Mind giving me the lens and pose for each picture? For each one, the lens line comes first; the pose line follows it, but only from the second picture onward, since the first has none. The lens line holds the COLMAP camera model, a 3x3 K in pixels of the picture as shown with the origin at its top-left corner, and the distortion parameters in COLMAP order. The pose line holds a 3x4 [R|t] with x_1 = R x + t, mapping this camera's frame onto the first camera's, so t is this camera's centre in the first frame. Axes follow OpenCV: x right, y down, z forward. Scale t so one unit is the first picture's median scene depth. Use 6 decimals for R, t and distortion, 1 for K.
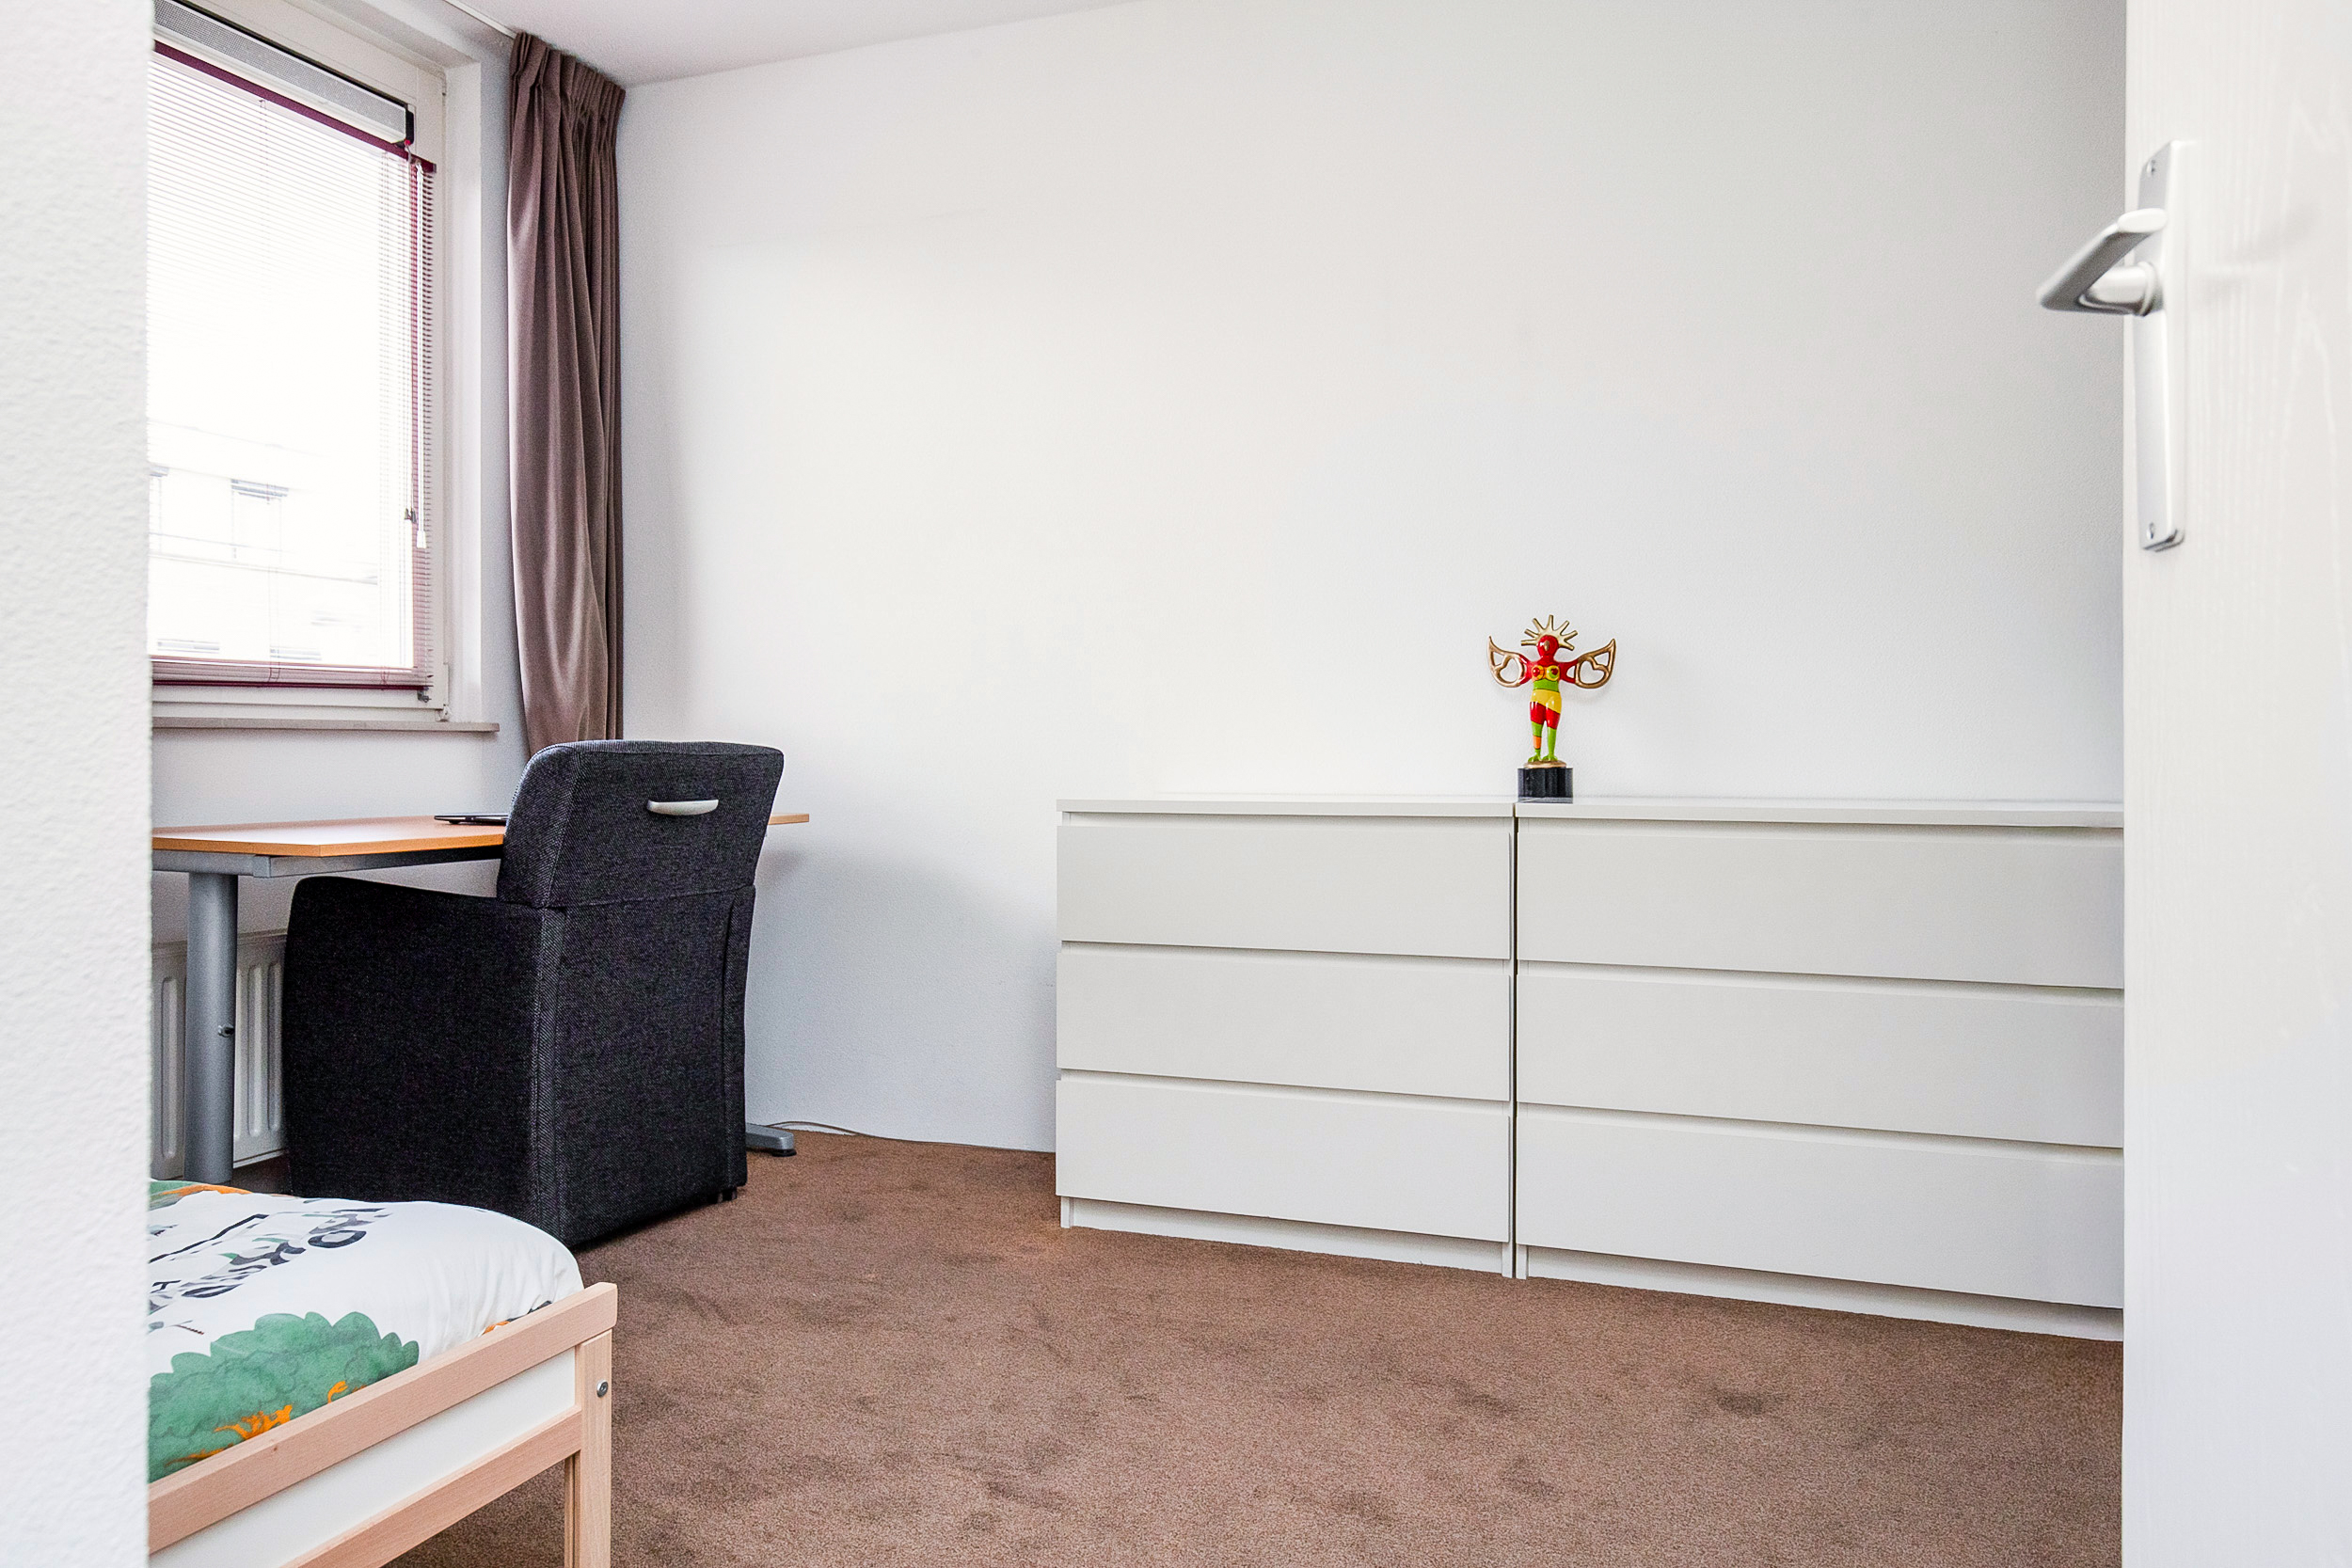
lens RADIAL K [[1573.9, 0, 1172.6], [0, 1573.9, 766.8], [0, 0, 1]] dist [-0.039786, -0.002573]
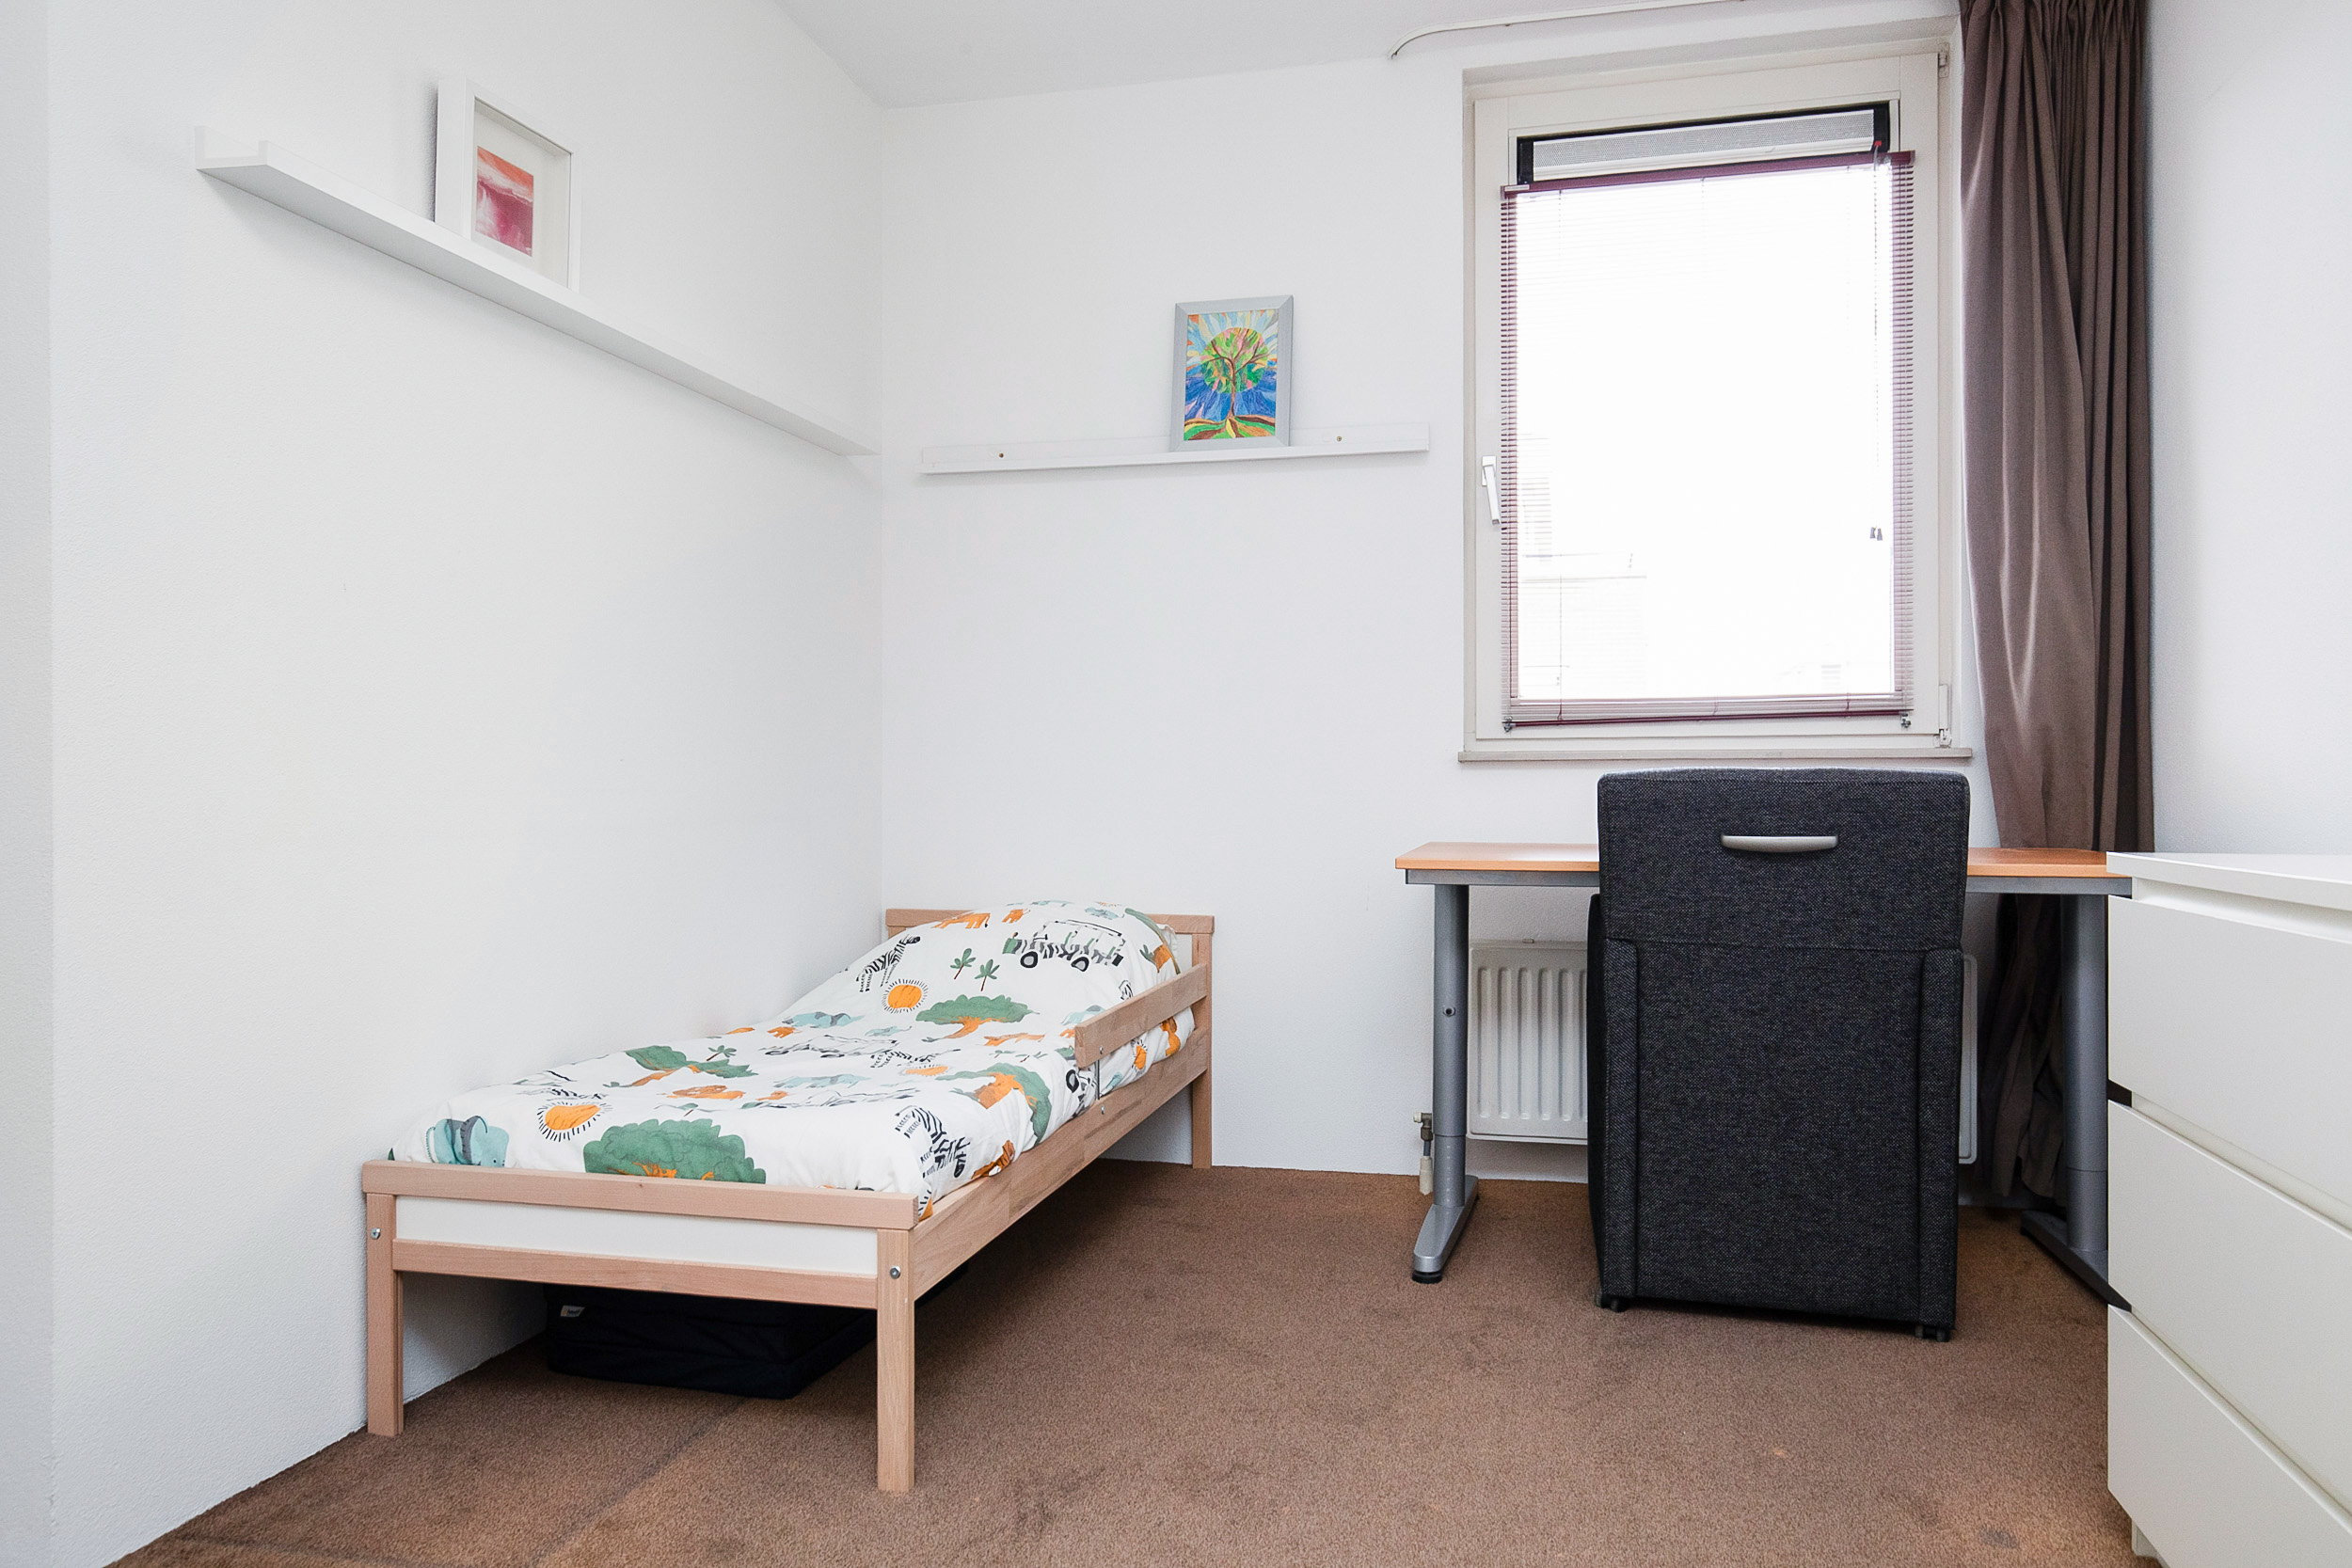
lens RADIAL K [[1573.9, 0, 1170.4], [0, 1573.9, 788.8], [0, 0, 1]] dist [-0.039786, -0.002573]
pose [[0.123782, -0.000053, -0.992309, 0.498303], [-0.006416, 0.999979, -0.000854, -0.001165], [0.992289, 0.006473, 0.123779, 0.555964]]
